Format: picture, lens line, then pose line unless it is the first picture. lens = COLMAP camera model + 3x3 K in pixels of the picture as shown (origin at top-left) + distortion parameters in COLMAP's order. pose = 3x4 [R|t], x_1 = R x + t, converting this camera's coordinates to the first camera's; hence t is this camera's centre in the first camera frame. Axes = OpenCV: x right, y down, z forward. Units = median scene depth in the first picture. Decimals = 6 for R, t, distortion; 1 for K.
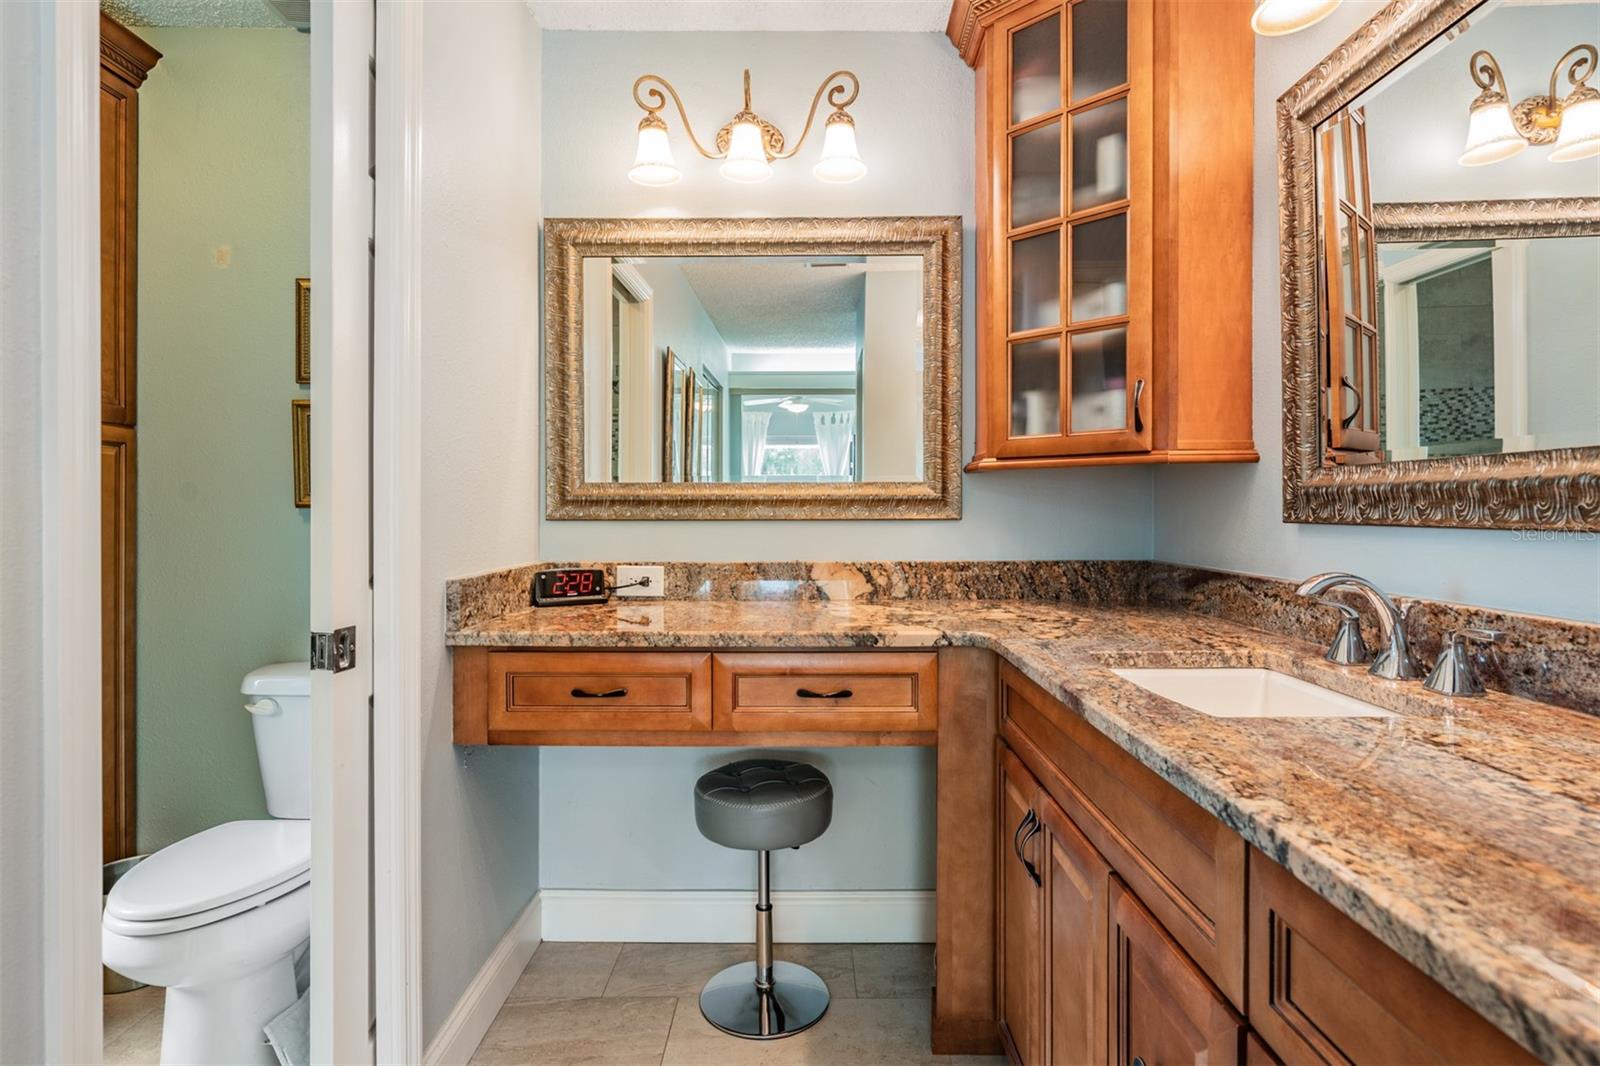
lens RADIAL K [[818.7, 0, 797.8], [0, 818.7, 515.5], [0, 0, 1]] dist [0.001435, 0.000232]
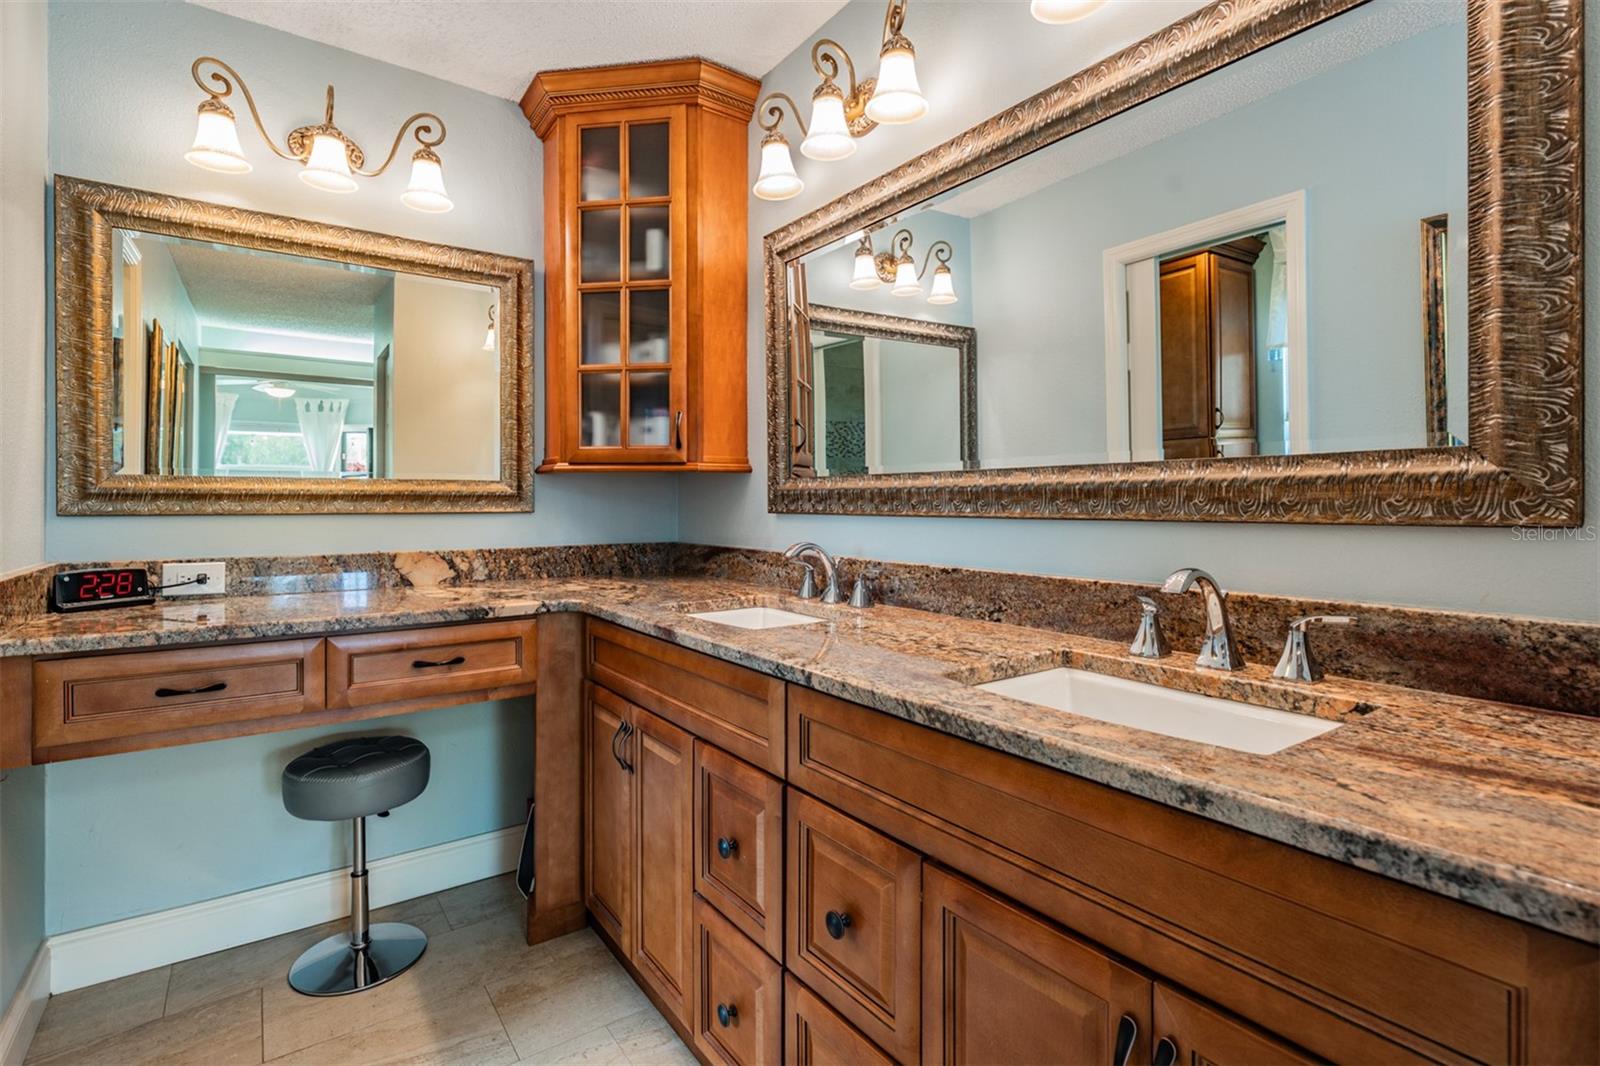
lens RADIAL K [[762.4, 0, 799.8], [0, 762.4, 503.3], [0, 0, 1]] dist [-0.000343, -0.000137]
pose [[0.807615, 0.001229, 0.589709, -0.157609], [0.003287, 0.999973, -0.006585, 0.000174], [-0.589701, 0.007256, 0.807589, -0.146524]]
